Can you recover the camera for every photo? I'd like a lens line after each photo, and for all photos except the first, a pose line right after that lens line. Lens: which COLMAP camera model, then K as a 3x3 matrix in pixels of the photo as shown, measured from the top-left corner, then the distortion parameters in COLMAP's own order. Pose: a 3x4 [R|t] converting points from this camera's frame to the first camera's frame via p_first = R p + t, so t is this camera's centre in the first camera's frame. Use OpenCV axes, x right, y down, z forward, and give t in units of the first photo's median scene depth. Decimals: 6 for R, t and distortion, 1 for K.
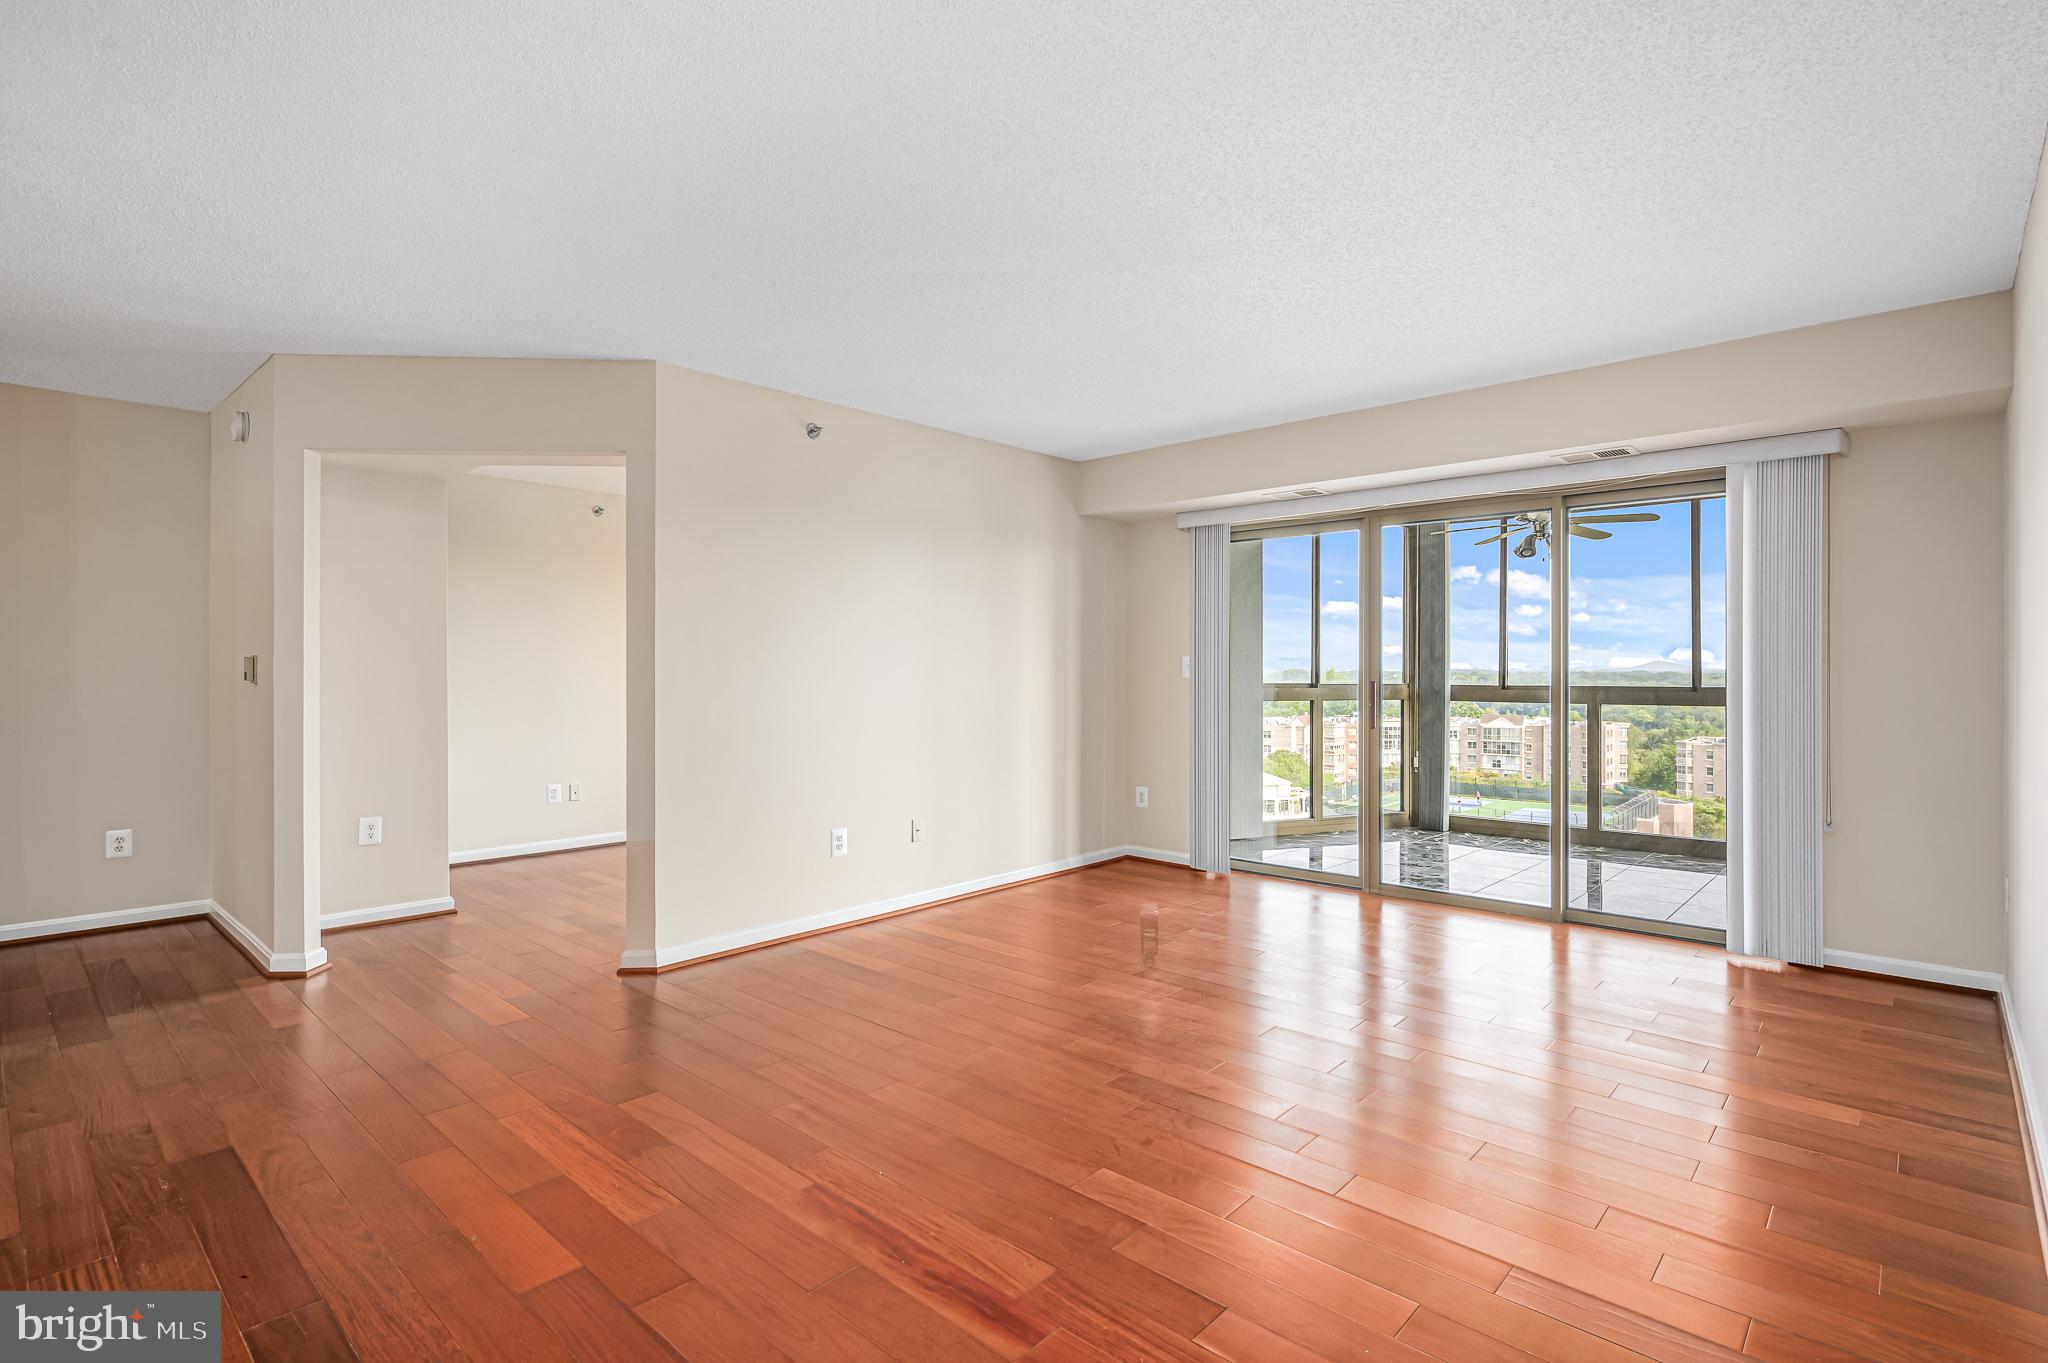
lens RADIAL K [[974.1, 0, 1024.0], [0, 974.1, 681.5], [0, 0, 1]] dist [-0.002019, -0.000683]
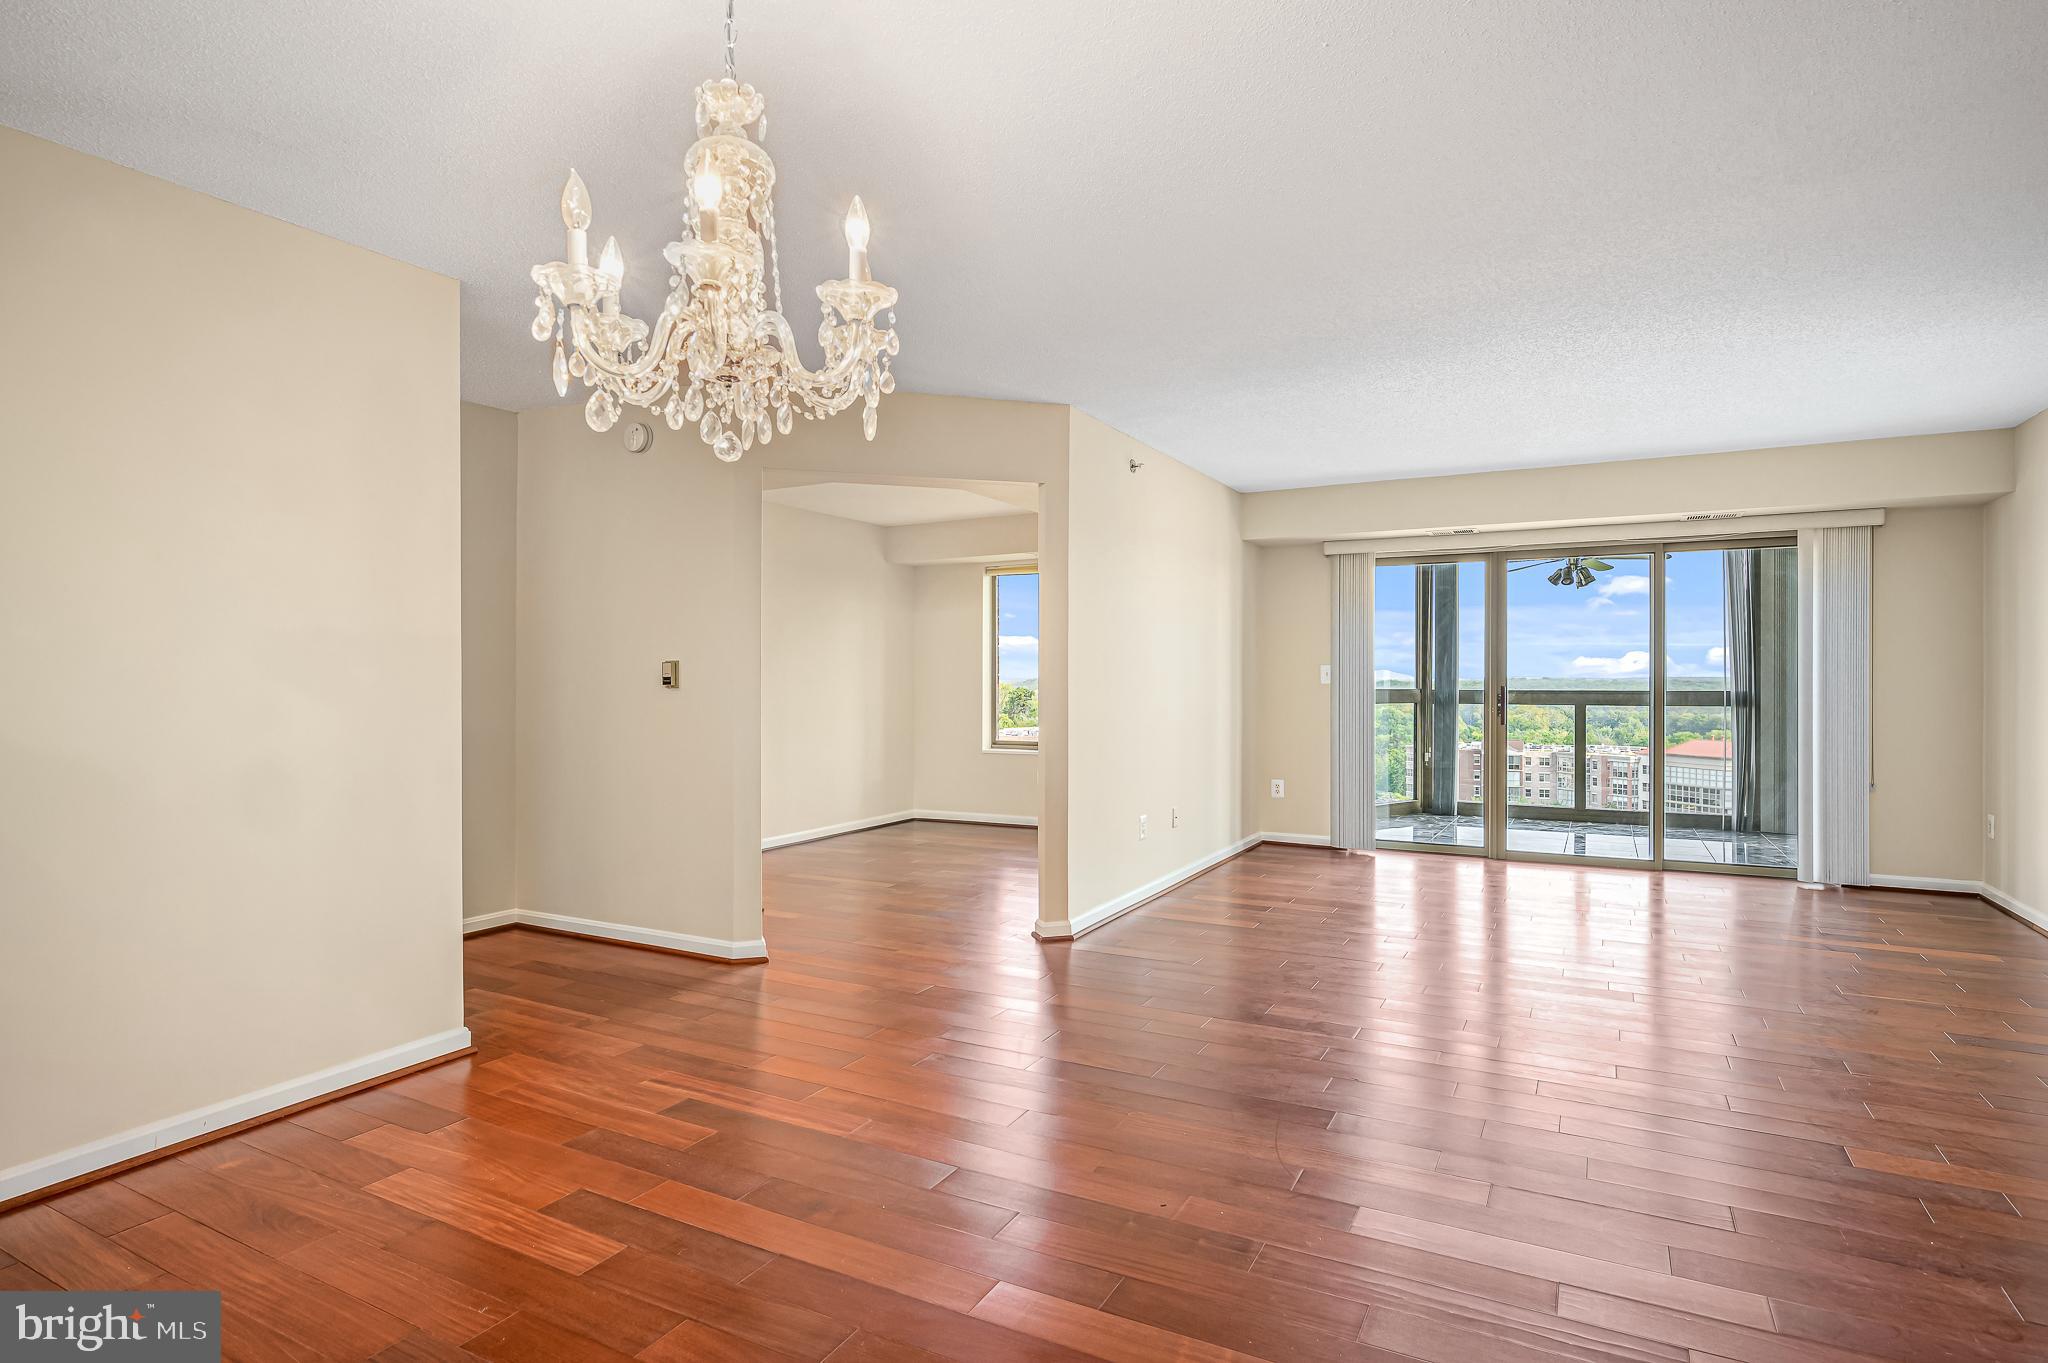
lens RADIAL K [[1071.1, 0, 1034.0], [0, 1071.1, 719.7], [0, 0, 1]] dist [0.030079, 0.000452]
pose [[0.963666, -0.007623, 0.267000, -0.561787], [-0.000496, 0.999540, 0.030326, 0.000175], [-0.267108, -0.029357, 0.963219, -0.151069]]
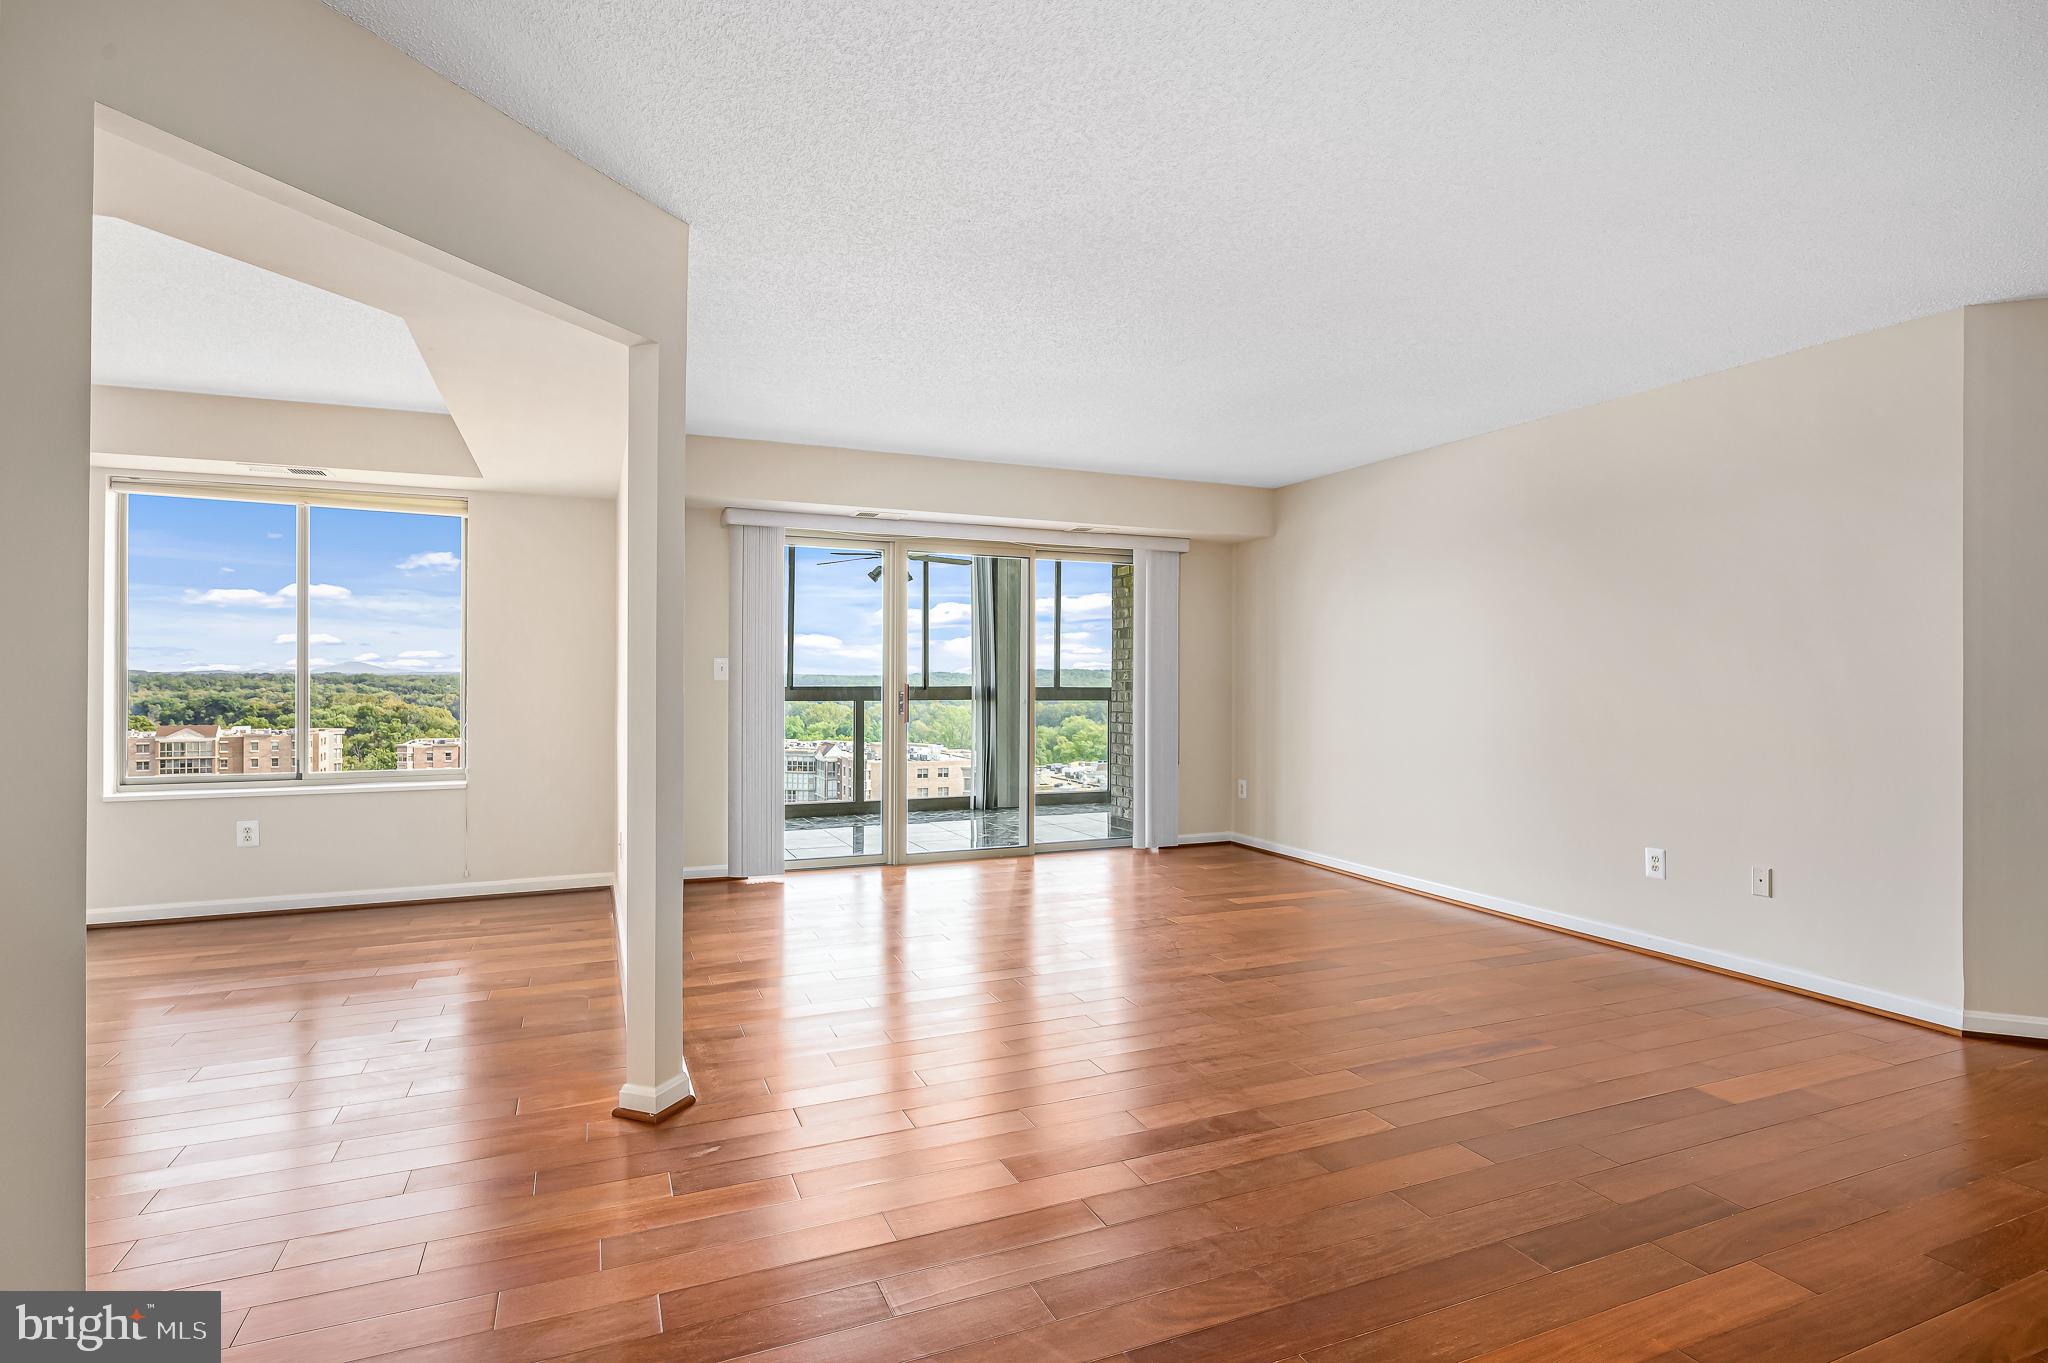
lens RADIAL K [[1043.5, 0, 1024.0], [0, 1043.5, 681.5], [0, 0, 1]] dist [-0.000358, -0.000026]
pose [[0.391743, -0.000235, 0.920075, -0.723425], [0.001950, 0.999998, -0.000575, -0.001498], [-0.920073, 0.002019, 0.391742, 0.368795]]
